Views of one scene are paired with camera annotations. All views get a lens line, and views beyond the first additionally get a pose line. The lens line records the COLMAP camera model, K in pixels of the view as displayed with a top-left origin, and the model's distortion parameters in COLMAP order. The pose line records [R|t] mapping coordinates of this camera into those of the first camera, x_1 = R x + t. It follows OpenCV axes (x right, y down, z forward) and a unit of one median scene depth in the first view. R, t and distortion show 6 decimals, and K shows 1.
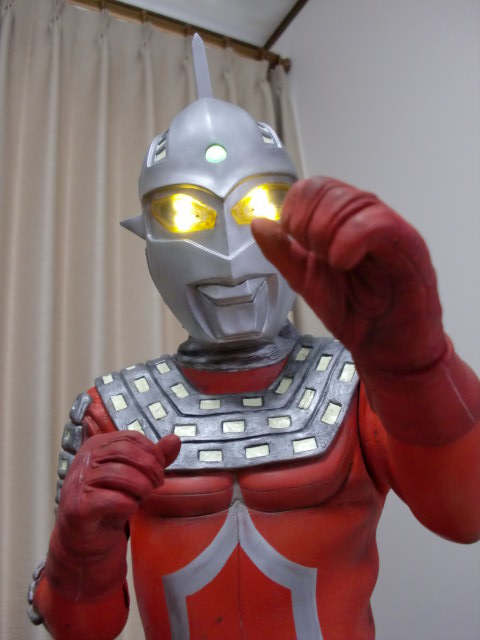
lens RADIAL K [[627.2, 0, 240.0], [0, 627.2, 320.0], [0, 0, 1]] dist [-0.210564, 0.216646]
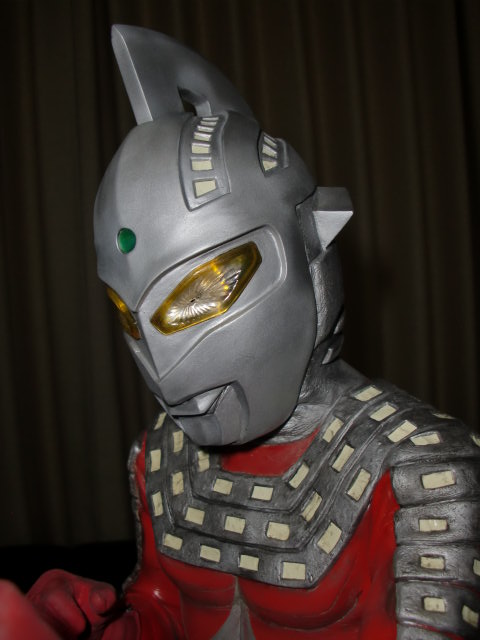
lens RADIAL K [[627.2, 0, 240.0], [0, 627.2, 320.0], [0, 0, 1]] dist [-0.210564, 0.216646]
pose [[0.823664, 0.028153, -0.566378, 0.480103], [0.199134, 0.920802, 0.335365, -0.387551], [0.530964, -0.389014, 0.752825, 0.447334]]
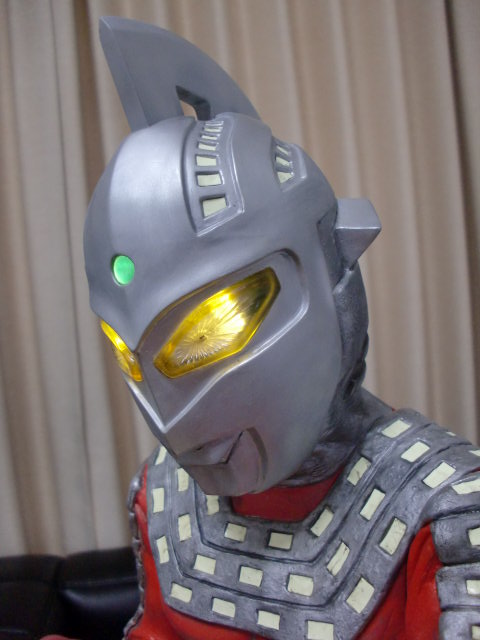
lens RADIAL K [[627.2, 0, 240.0], [0, 627.2, 320.0], [0, 0, 1]] dist [-0.210564, 0.216646]
pose [[0.835323, 0.015868, -0.549530, 0.399418], [0.213723, 0.911583, 0.351196, -0.403470], [0.506515, -0.410809, 0.758075, 0.524547]]
